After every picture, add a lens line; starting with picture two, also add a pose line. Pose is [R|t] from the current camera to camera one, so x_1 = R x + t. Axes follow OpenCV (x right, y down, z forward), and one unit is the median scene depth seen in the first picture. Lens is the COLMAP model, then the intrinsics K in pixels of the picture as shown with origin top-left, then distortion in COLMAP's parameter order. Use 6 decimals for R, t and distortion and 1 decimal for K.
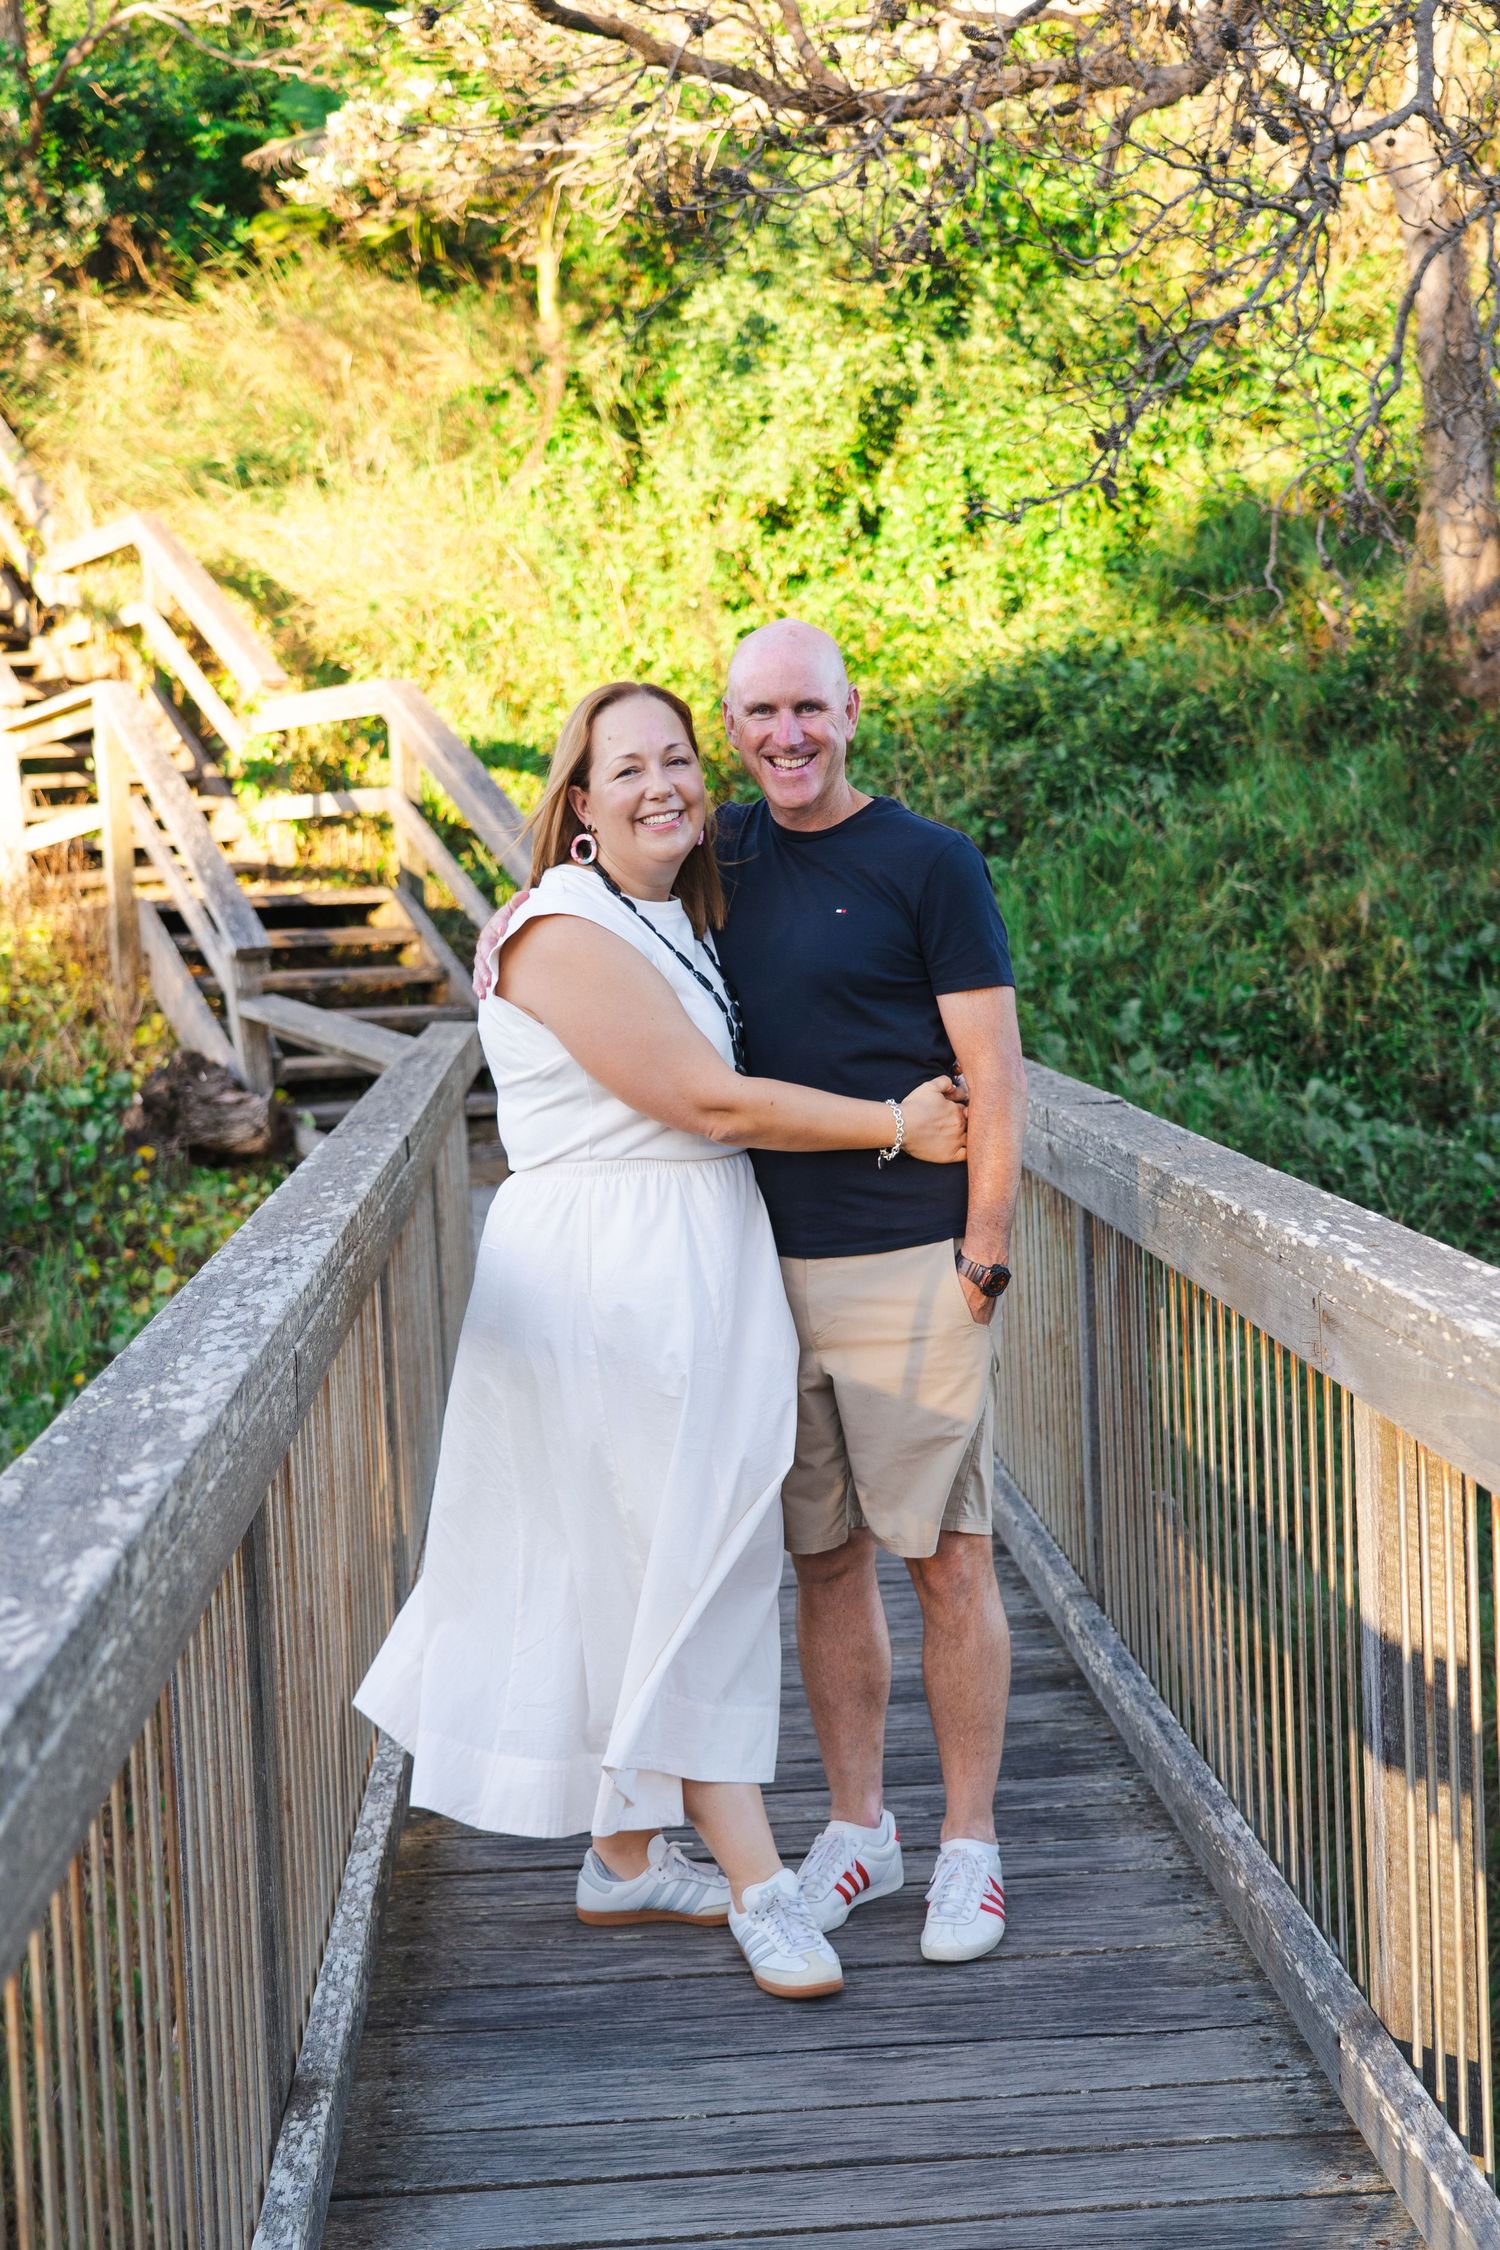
lens RADIAL K [[3055.5, 0, 758.6], [0, 3055.5, 1155.5], [0, 0, 1]] dist [0.042472, 0.000000]
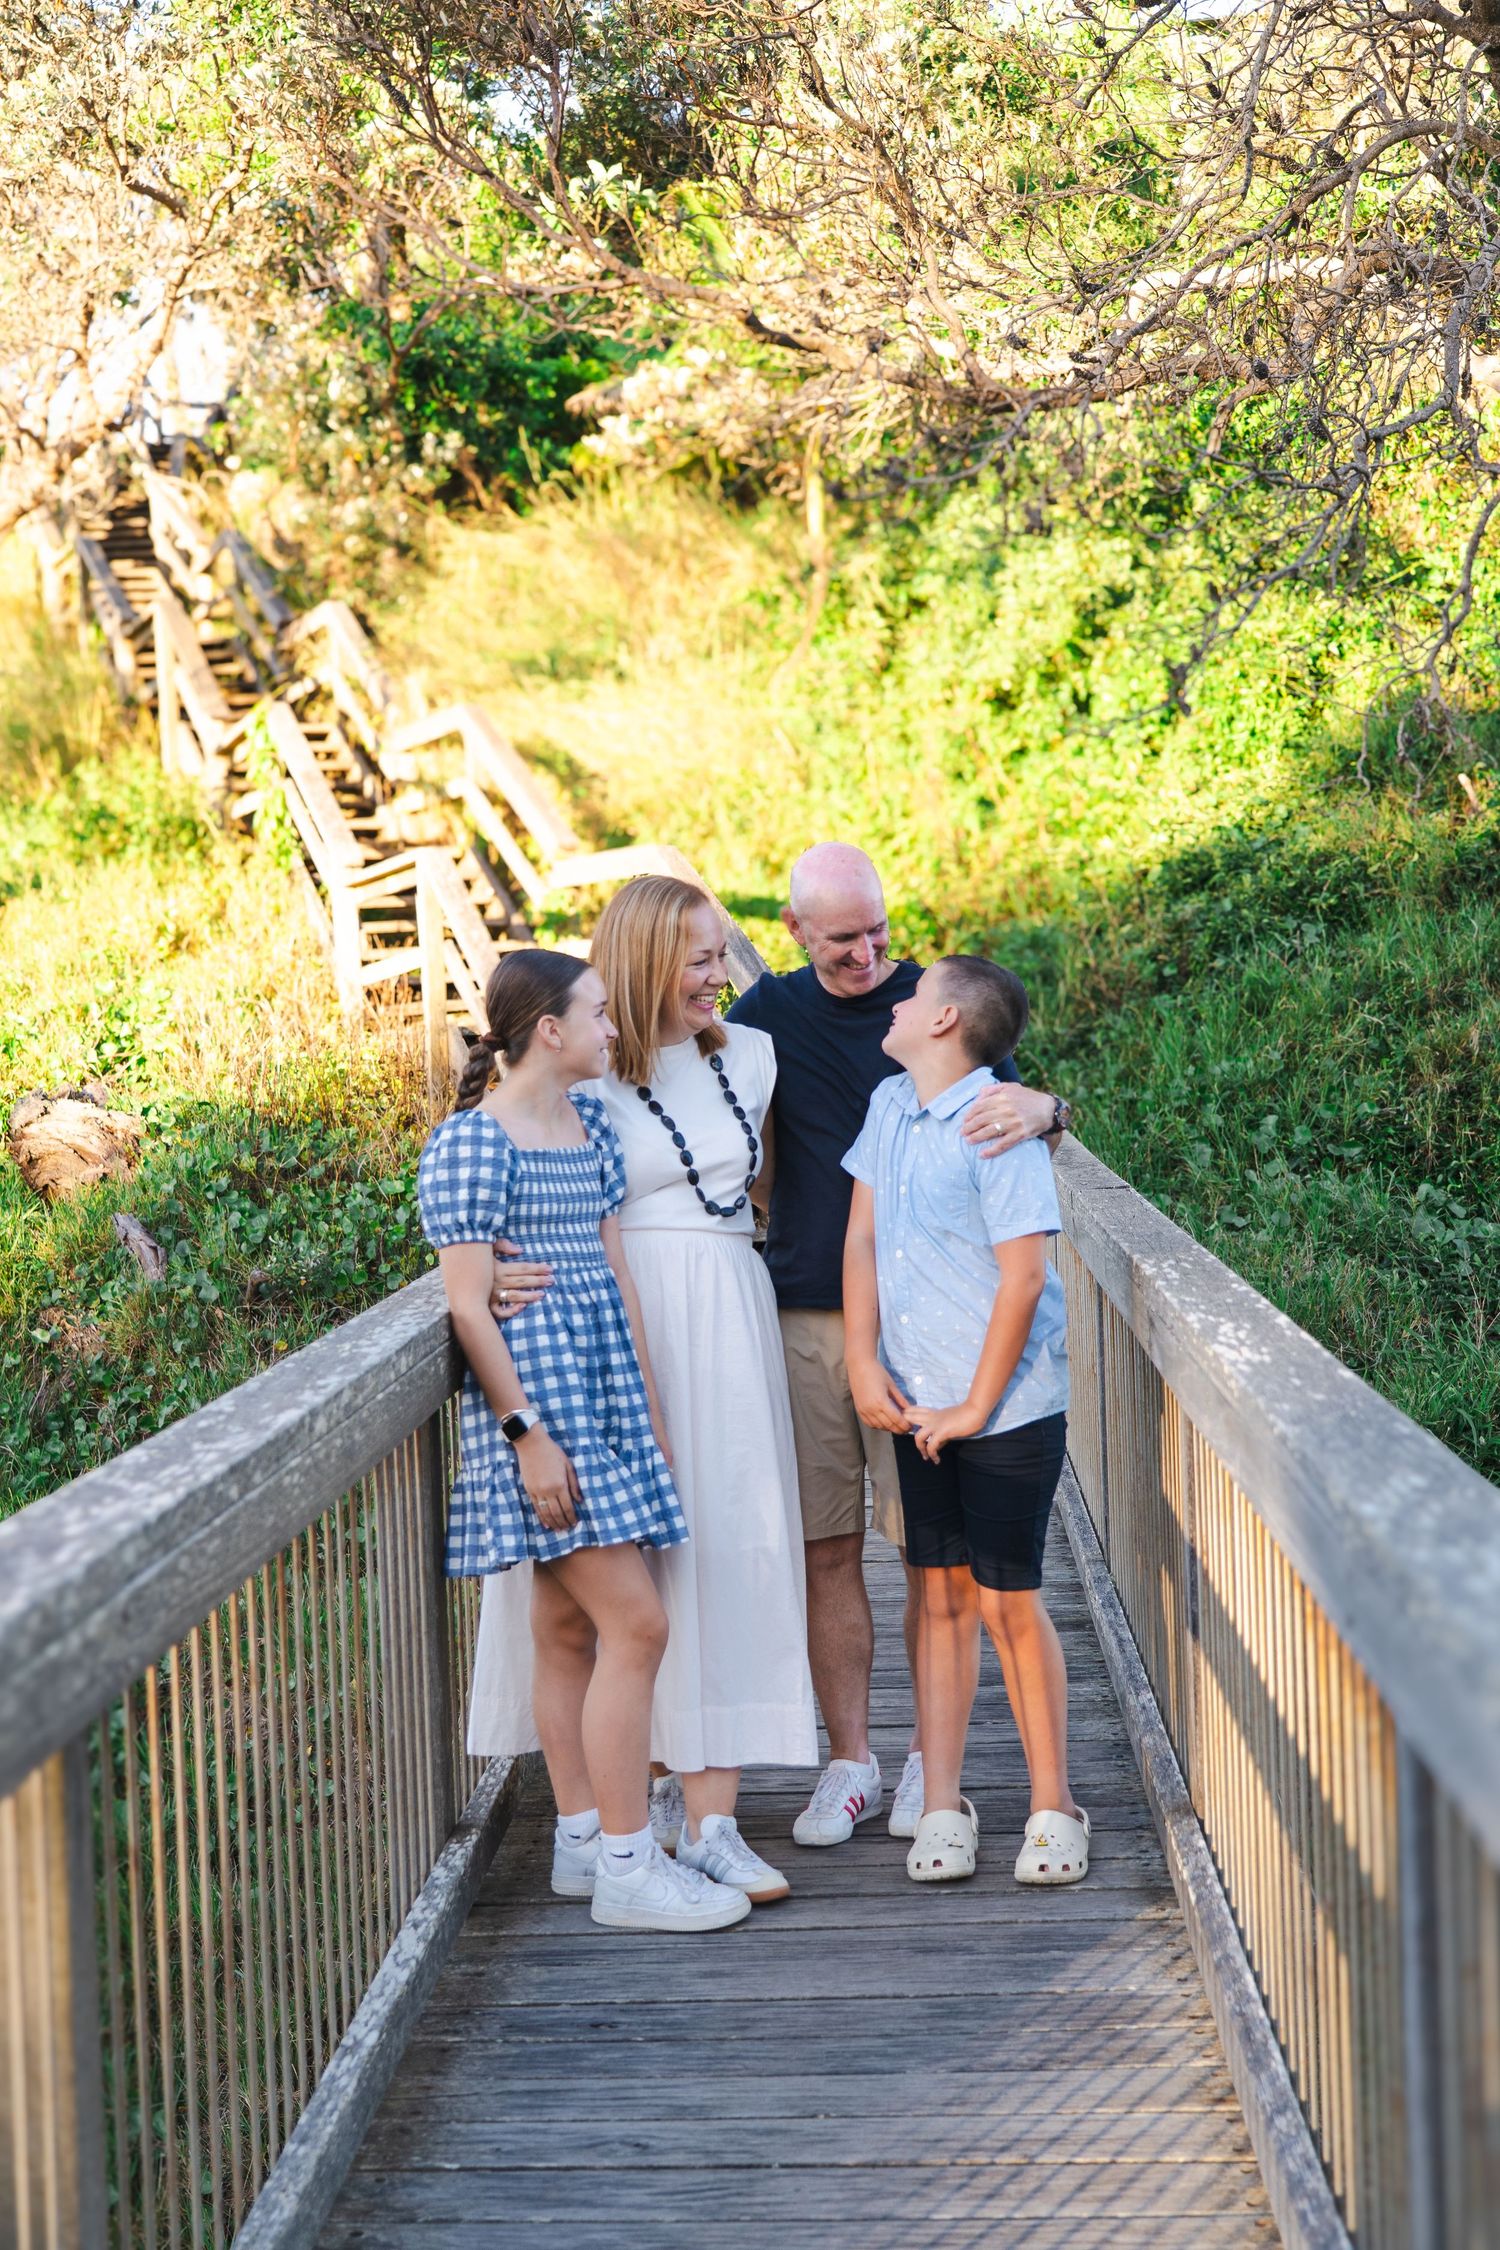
lens RADIAL K [[2797.6, 0, 781.9], [0, 2797.6, 1163.1], [0, 0, 1]] dist [0.039411, 0.000000]
pose [[0.995516, 0.010210, -0.094042, 0.031101], [-0.013392, 0.999357, -0.033270, 0.005409], [0.093642, 0.034380, 0.995012, -0.084386]]
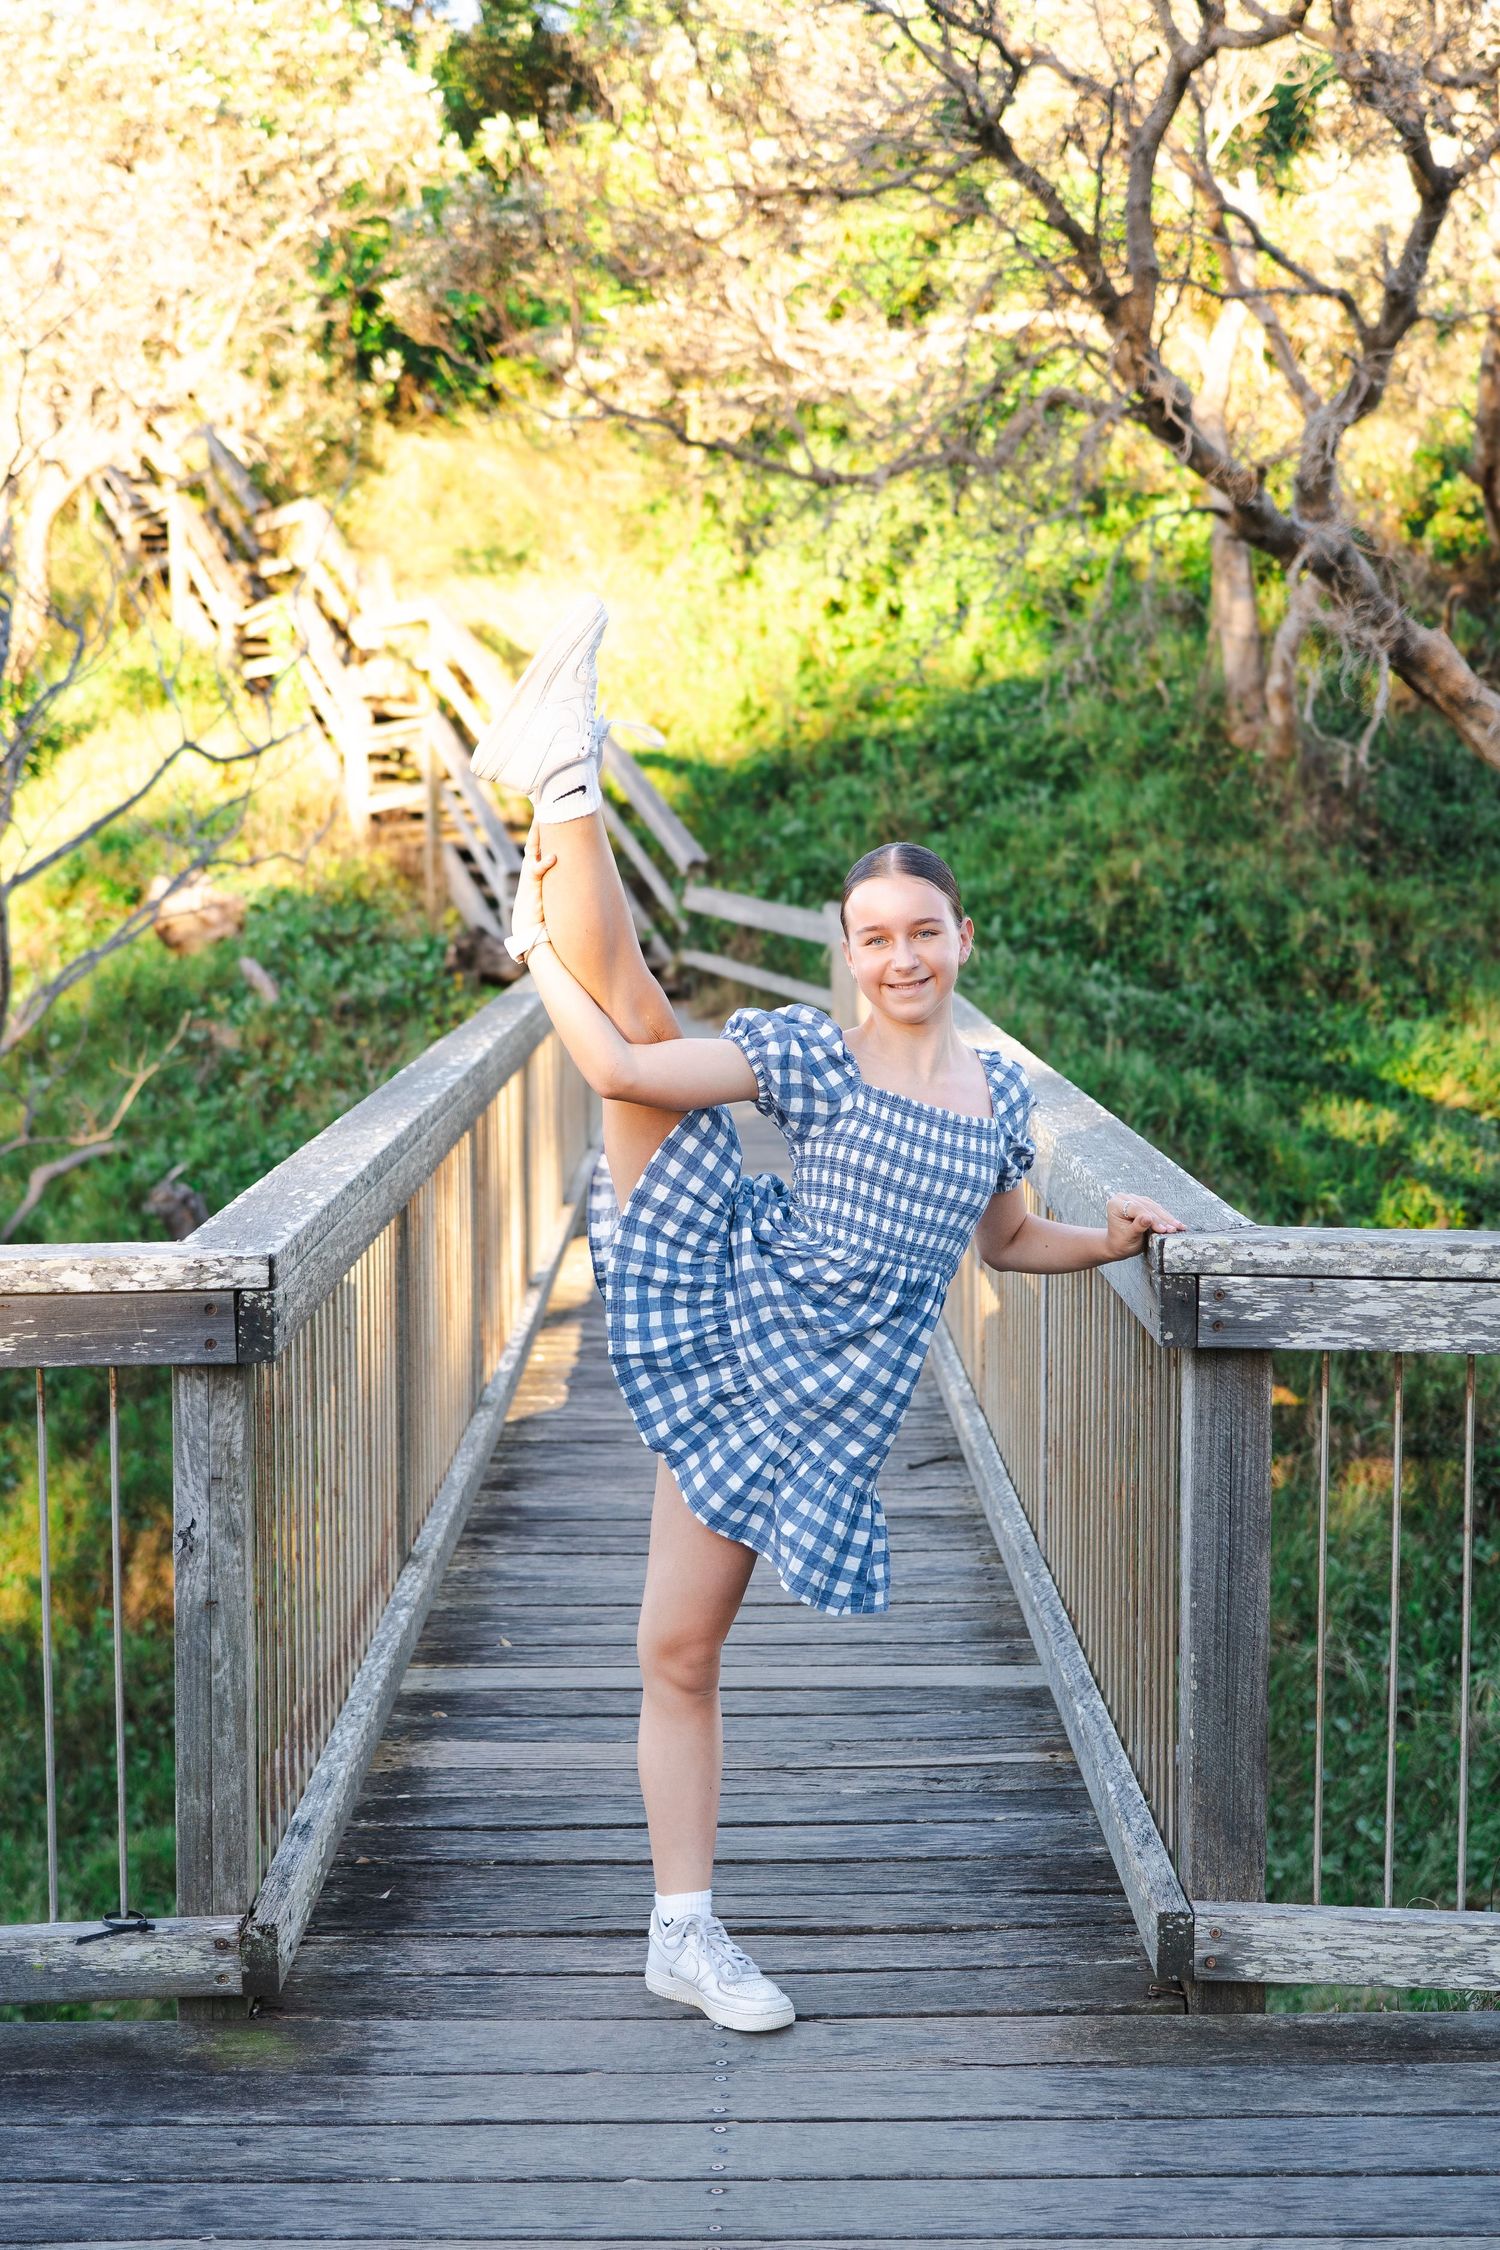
lens RADIAL K [[3055.5, 0, 817.9], [0, 3055.5, 1156.7], [0, 0, 1]] dist [0.042472, 0.000000]
pose [[0.999108, 0.035590, -0.022736, 0.053124], [-0.035252, 0.999264, 0.015094, 0.057826], [0.023257, -0.014279, 0.999628, -0.689292]]
